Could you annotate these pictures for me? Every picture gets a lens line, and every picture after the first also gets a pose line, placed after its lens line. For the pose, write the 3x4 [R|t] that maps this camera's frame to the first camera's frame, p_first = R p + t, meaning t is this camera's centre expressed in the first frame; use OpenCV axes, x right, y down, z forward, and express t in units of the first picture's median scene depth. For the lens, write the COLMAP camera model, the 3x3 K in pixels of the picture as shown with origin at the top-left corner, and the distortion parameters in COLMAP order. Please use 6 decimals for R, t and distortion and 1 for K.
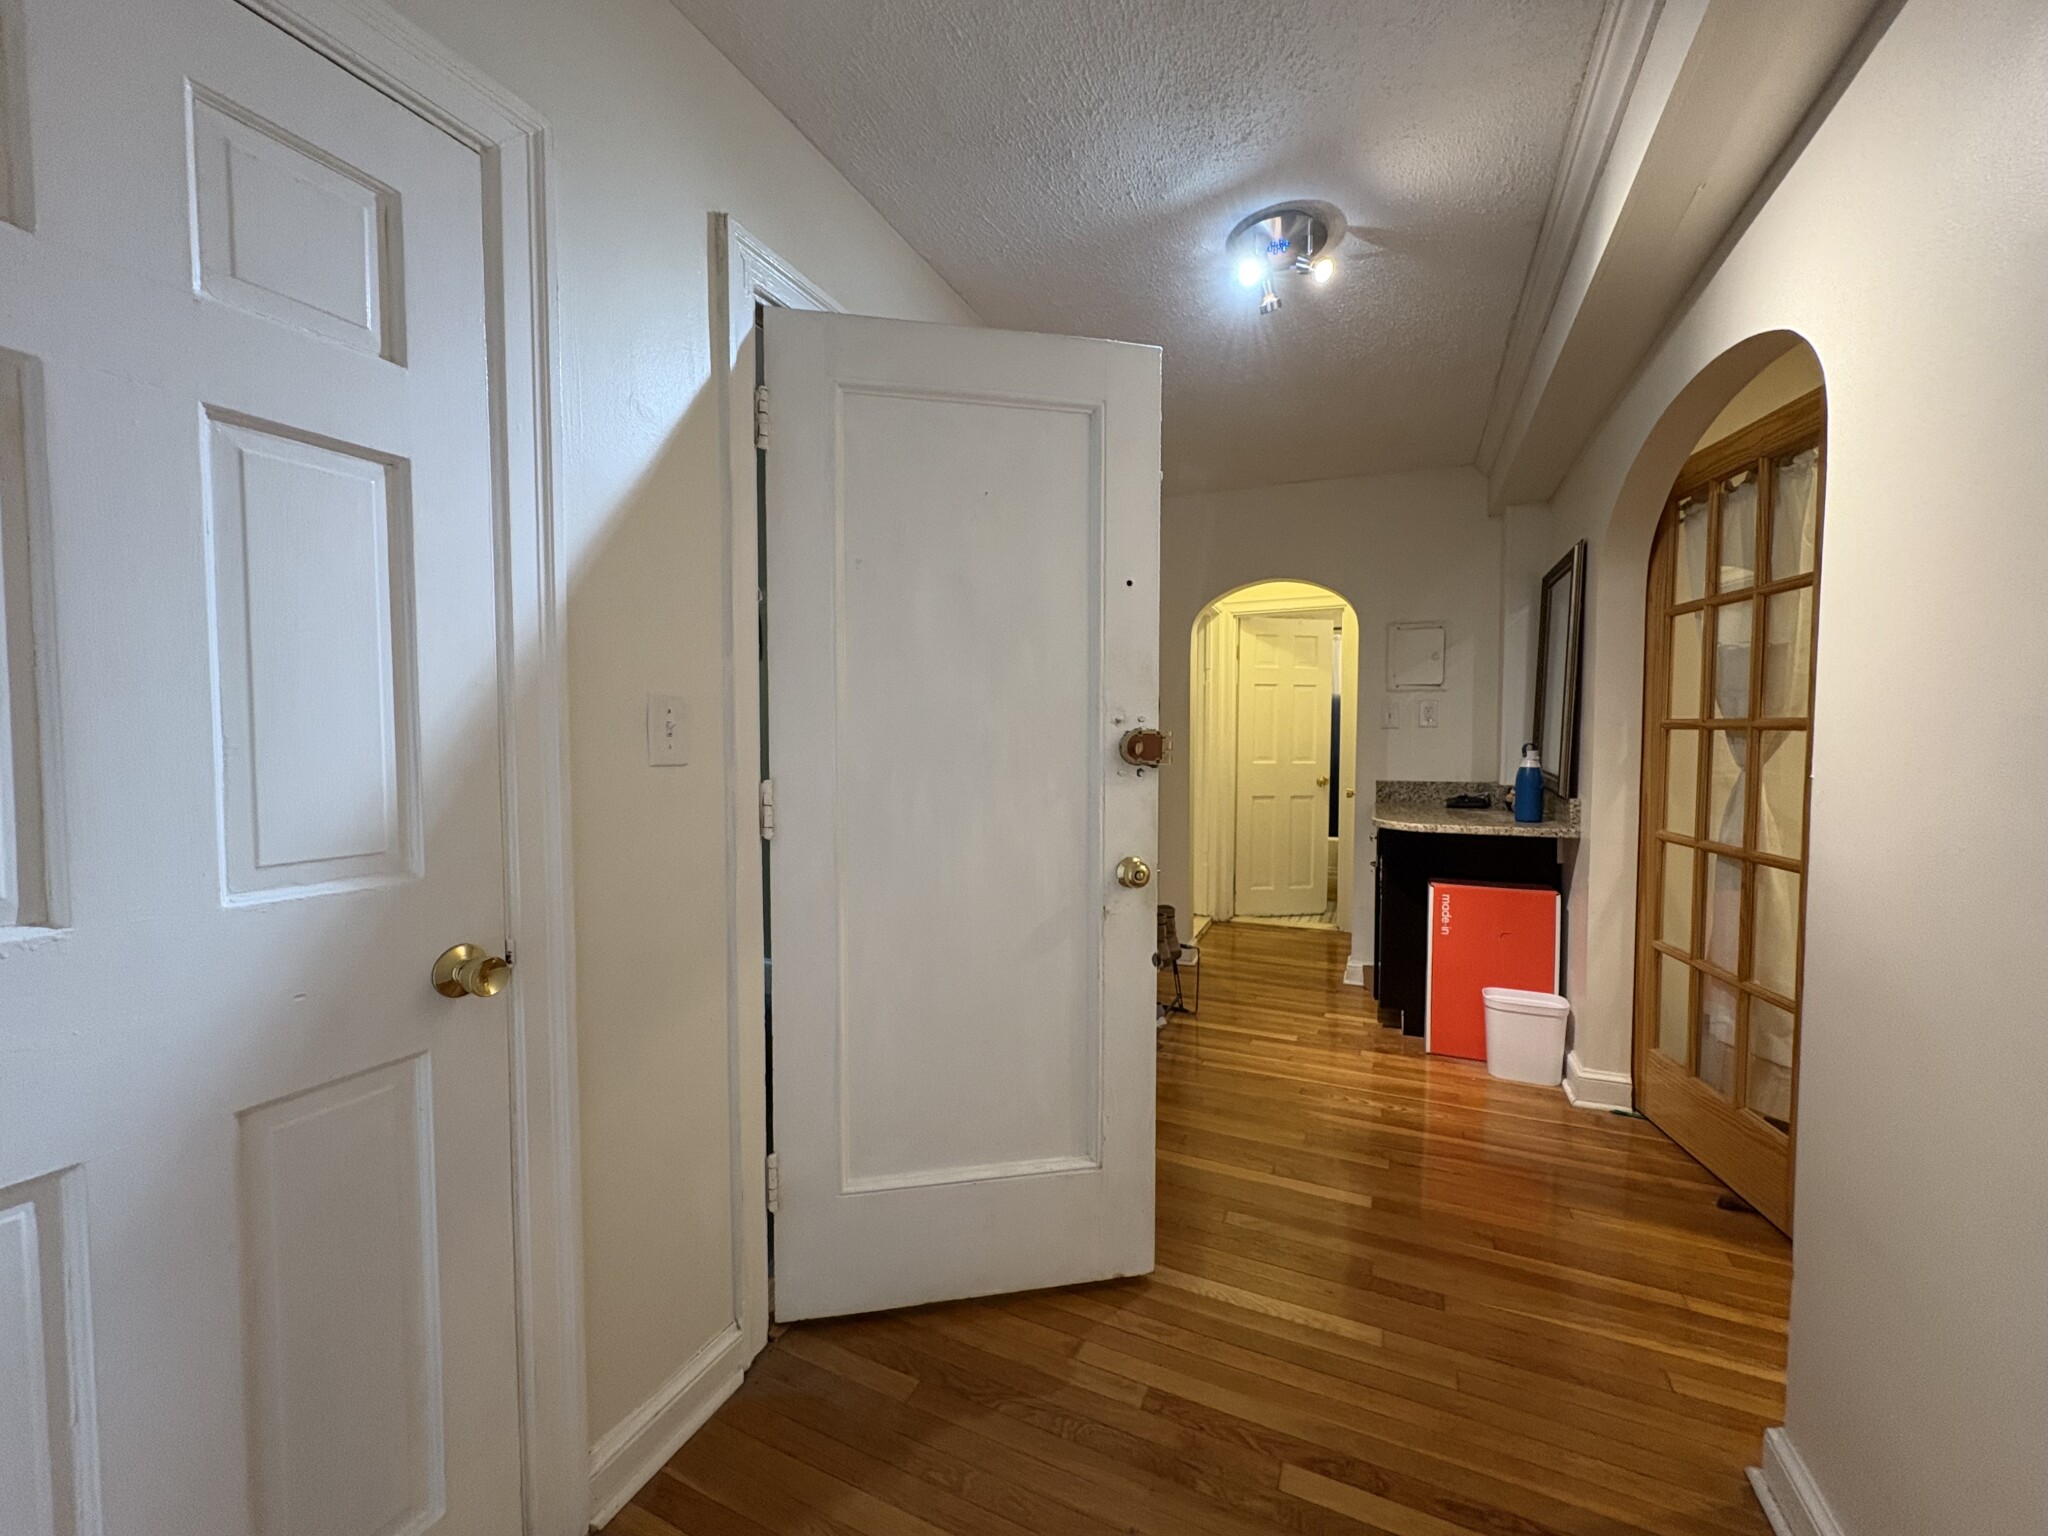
lens RADIAL K [[814.5, 0, 1019.2], [0, 814.5, 770.0], [0, 0, 1]] dist [-0.001523, 0.000643]
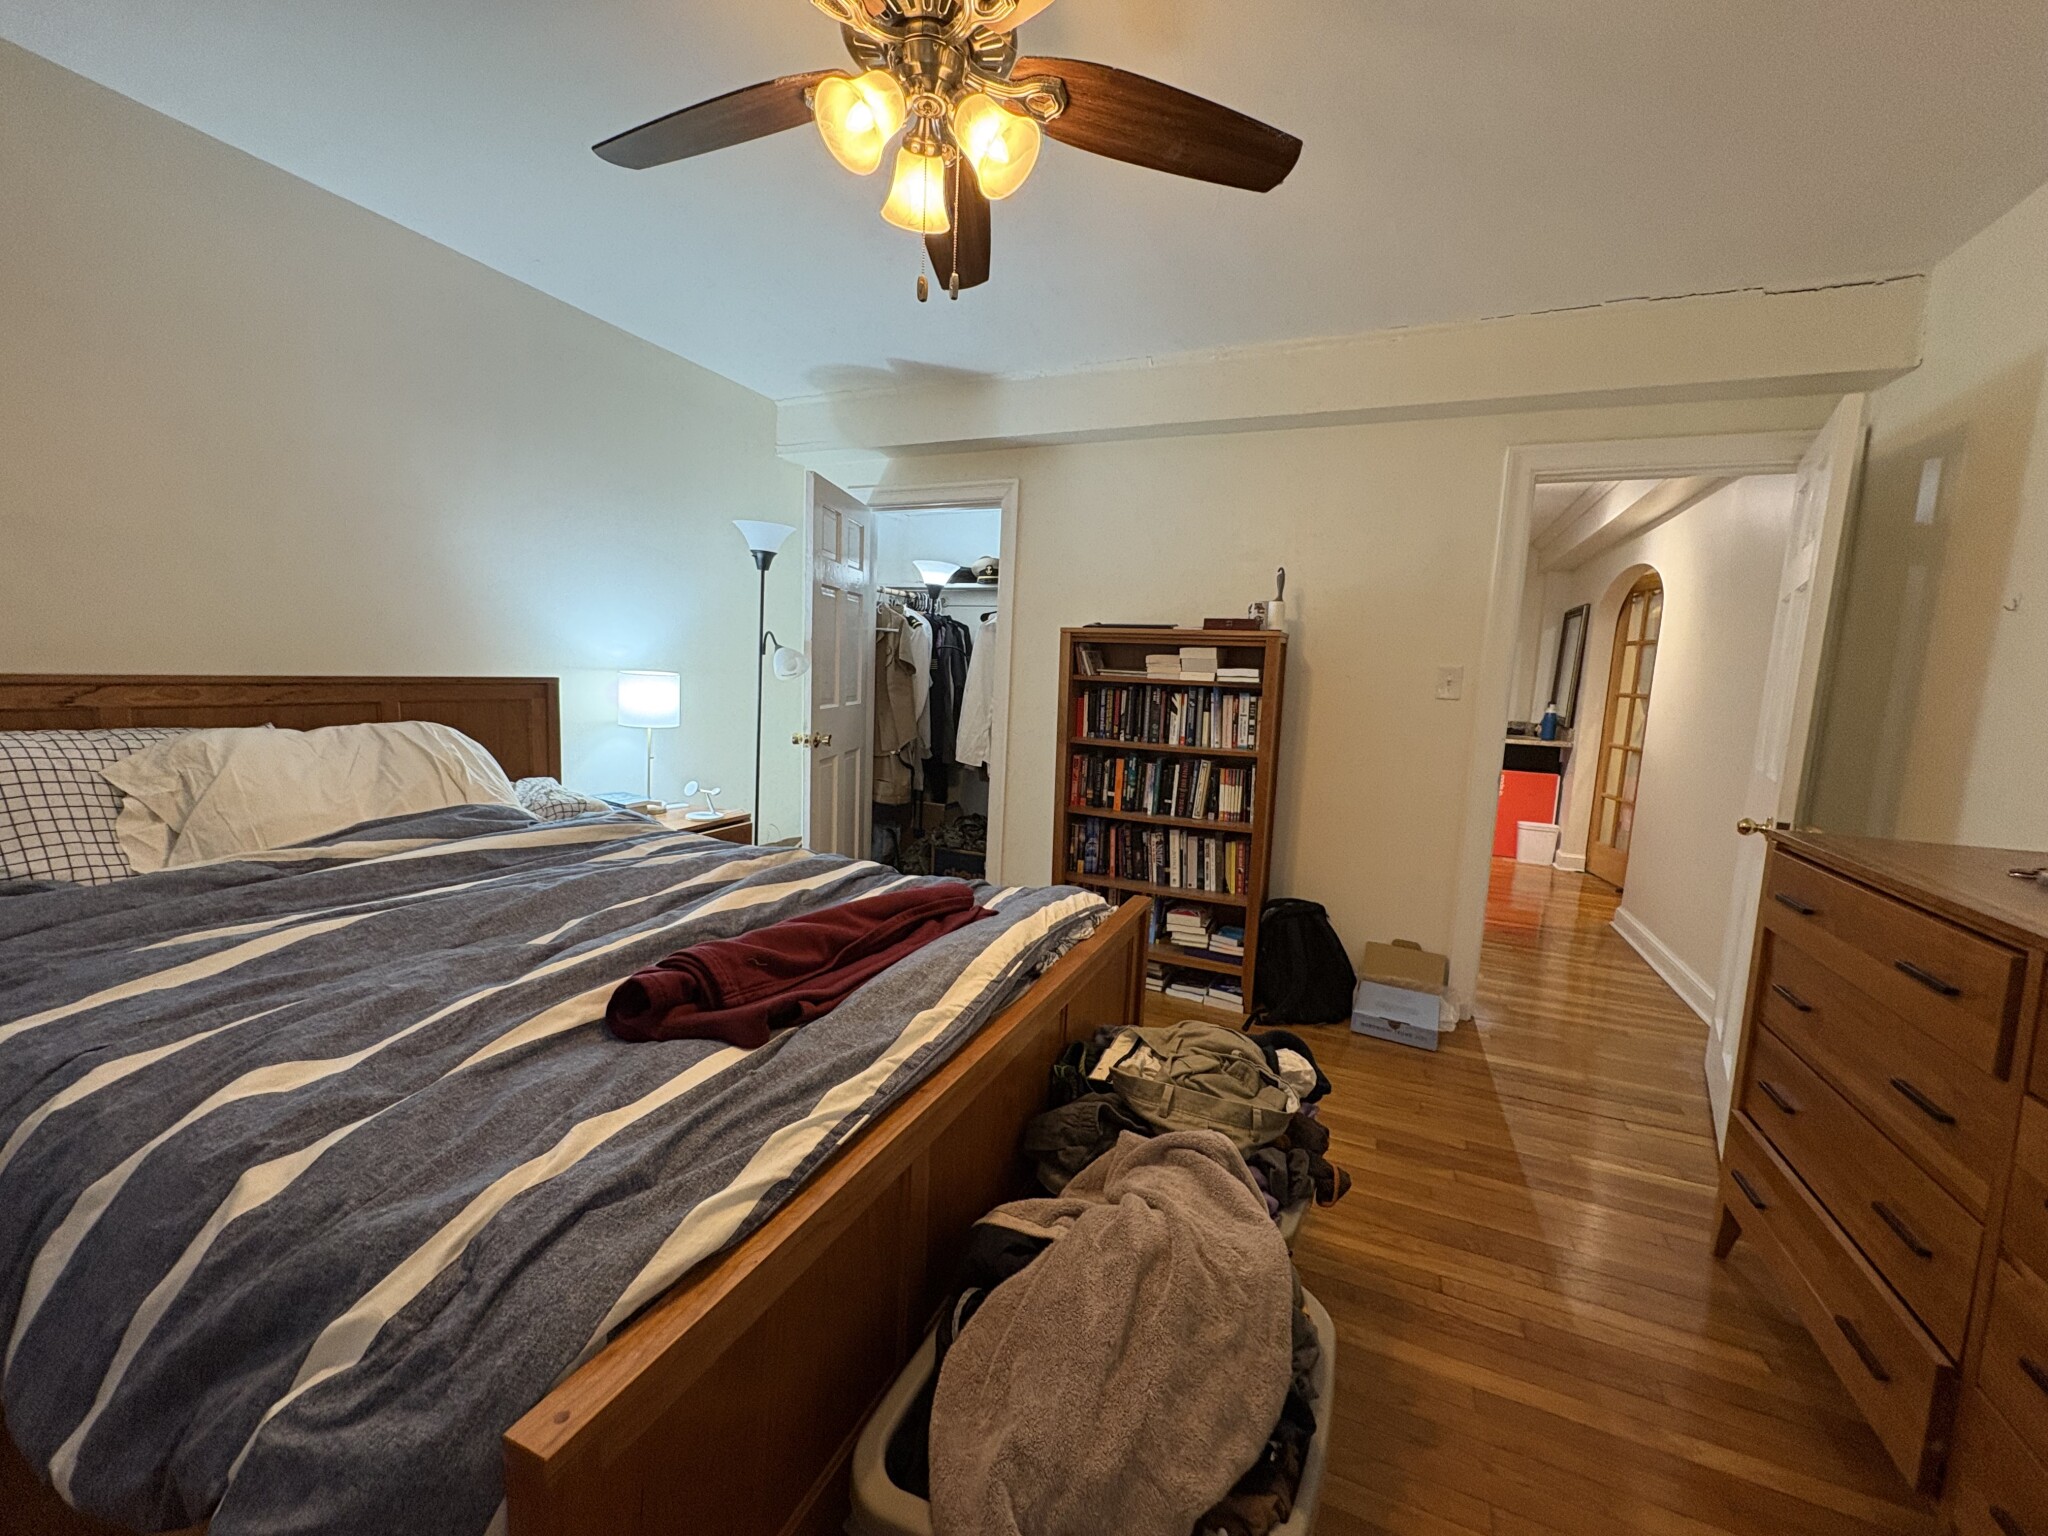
lens RADIAL K [[814.5, 0, 1025.1], [0, 814.5, 762.8], [0, 0, 1]] dist [-0.001523, 0.000643]
pose [[0.998374, 0.051153, 0.025151, -0.773247], [-0.052739, 0.996356, 0.067030, 0.057845], [-0.021631, -0.068247, 0.997434, -1.067867]]
